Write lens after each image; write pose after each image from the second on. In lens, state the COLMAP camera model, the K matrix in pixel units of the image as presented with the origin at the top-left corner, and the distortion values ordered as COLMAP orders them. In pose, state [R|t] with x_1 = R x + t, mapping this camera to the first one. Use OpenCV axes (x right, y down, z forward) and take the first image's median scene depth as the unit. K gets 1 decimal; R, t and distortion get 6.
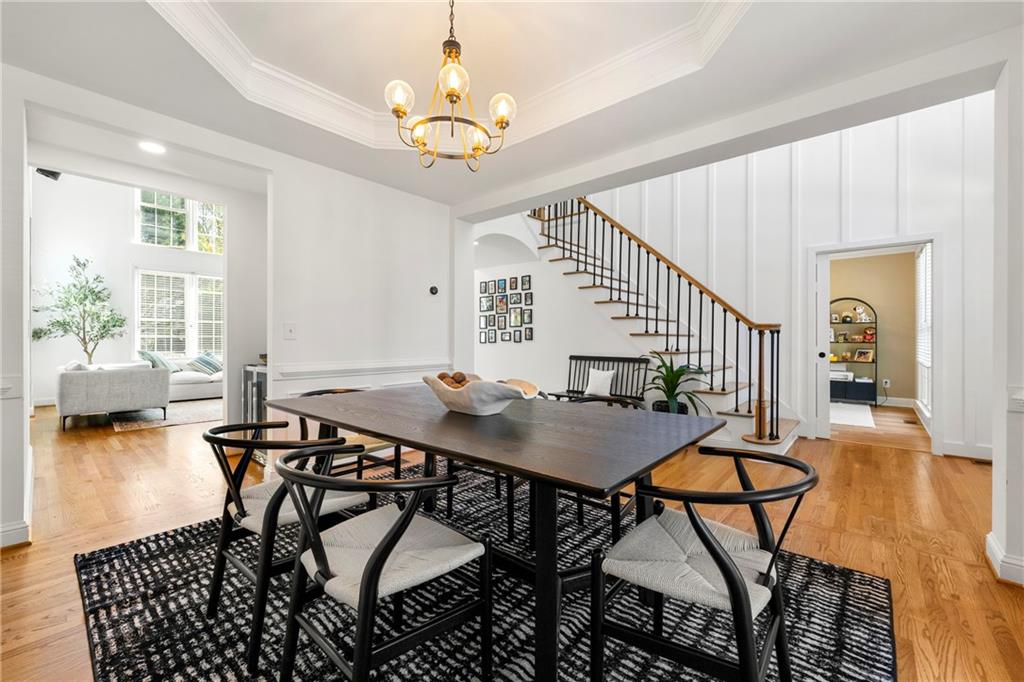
lens RADIAL K [[416.3, 0, 513.7], [0, 416.3, 338.9], [0, 0, 1]] dist [-0.012740, -0.000181]
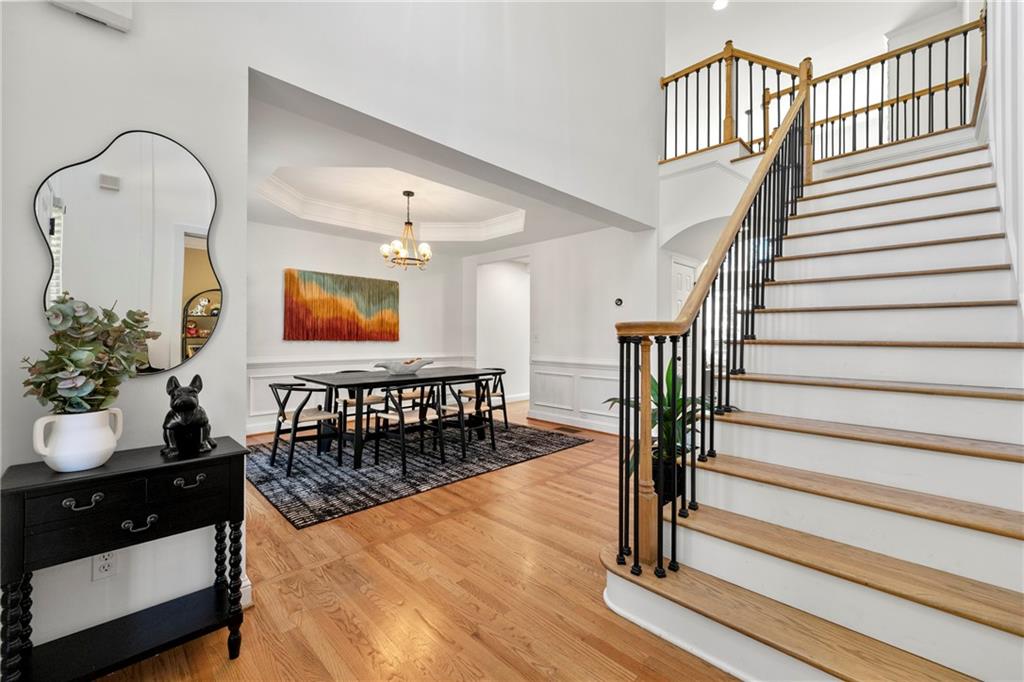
lens RADIAL K [[416.3, 0, 512.4], [0, 416.3, 340.0], [0, 0, 1]] dist [-0.012740, -0.000181]
pose [[-0.079947, -0.009989, -0.996749, 1.557666], [-0.006513, 0.999934, -0.009499, -0.005978], [0.996778, 0.005733, -0.080007, 1.273092]]
